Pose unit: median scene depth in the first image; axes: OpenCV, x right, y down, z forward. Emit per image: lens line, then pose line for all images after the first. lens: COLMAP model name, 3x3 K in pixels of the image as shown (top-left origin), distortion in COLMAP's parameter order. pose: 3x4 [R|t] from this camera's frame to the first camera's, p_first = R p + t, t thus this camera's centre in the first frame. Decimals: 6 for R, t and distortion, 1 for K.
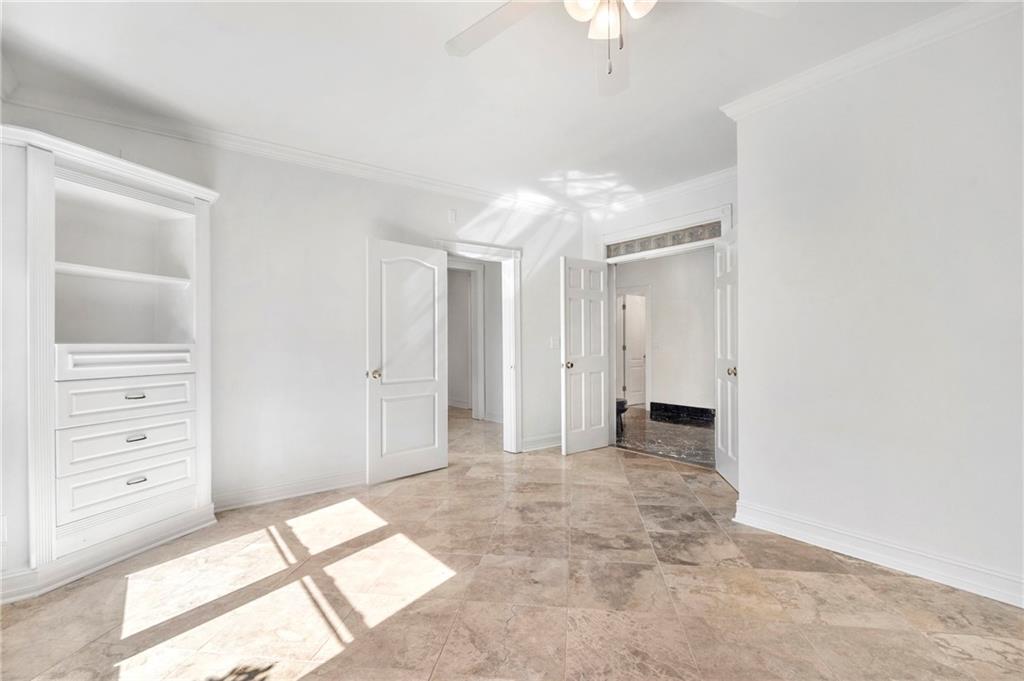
lens RADIAL K [[476.0, 0, 512.1], [0, 476.0, 342.3], [0, 0, 1]] dist [-0.004672, -0.000370]
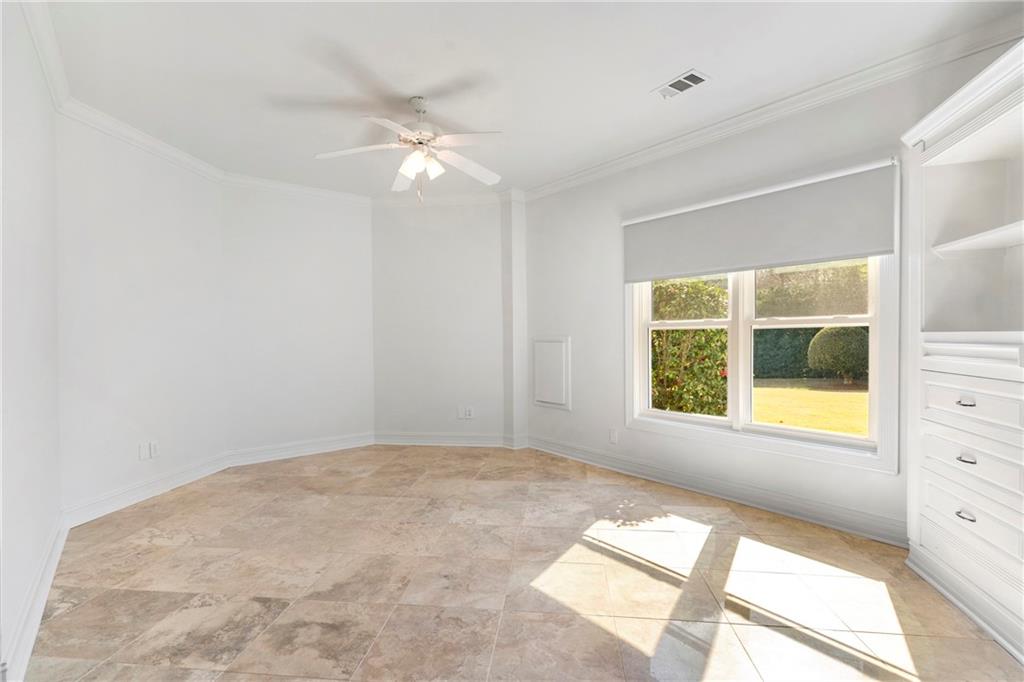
lens RADIAL K [[476.0, 0, 512.0], [0, 476.0, 341.2], [0, 0, 1]] dist [-0.004672, -0.000370]
pose [[-0.999375, 0.017091, -0.030956, -0.063847], [0.016964, 0.999847, 0.004359, 0.002822], [0.031026, 0.003831, -0.999511, 1.901614]]
